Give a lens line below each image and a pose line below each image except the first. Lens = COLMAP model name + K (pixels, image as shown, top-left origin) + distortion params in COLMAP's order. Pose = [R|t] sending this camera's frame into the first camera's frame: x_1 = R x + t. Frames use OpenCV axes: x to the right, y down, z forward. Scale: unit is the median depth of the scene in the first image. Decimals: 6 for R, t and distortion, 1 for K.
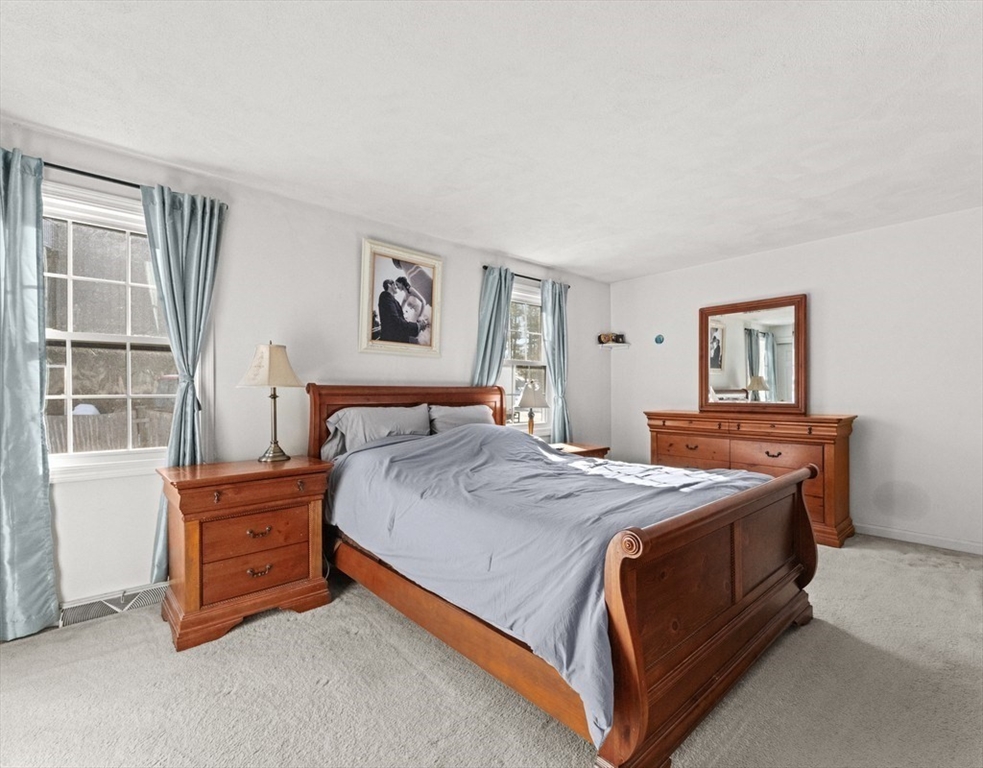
lens RADIAL K [[462.1, 0, 510.5], [0, 462.1, 386.6], [0, 0, 1]] dist [0.000578, -0.000004]
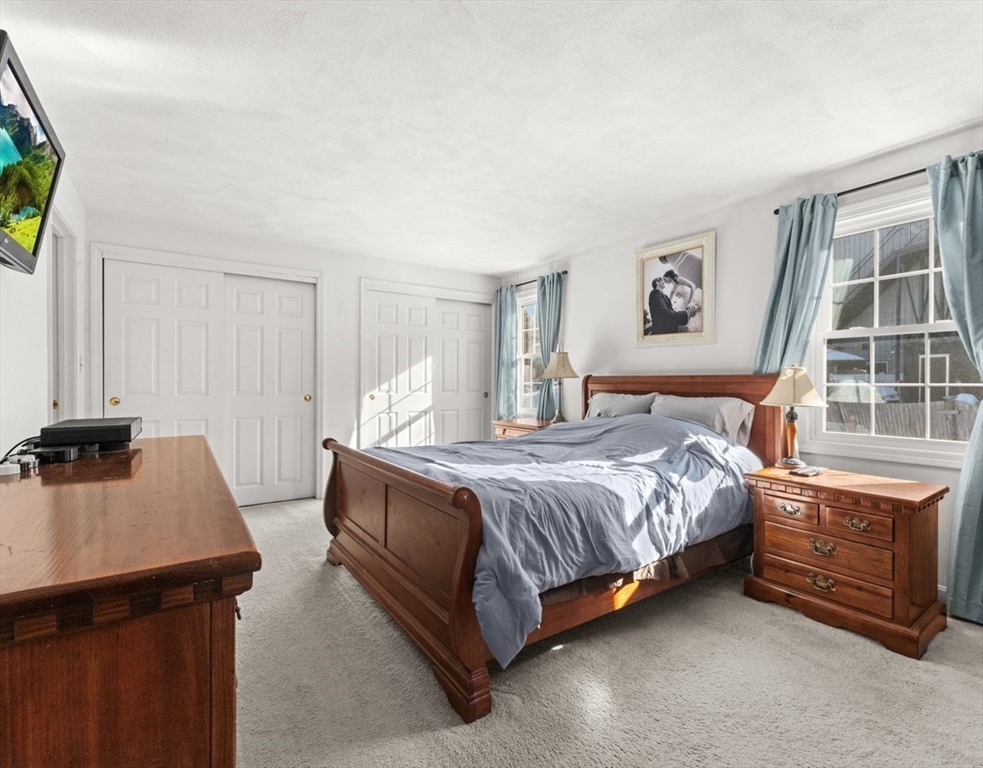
lens RADIAL K [[462.1, 0, 510.5], [0, 462.1, 386.6], [0, 0, 1]] dist [0.000578, -0.000004]
pose [[-0.125148, 0.013735, -0.992043, 0.831320], [0.009572, 0.999874, 0.012636, 0.007681], [0.992092, -0.007914, -0.125264, 0.762000]]
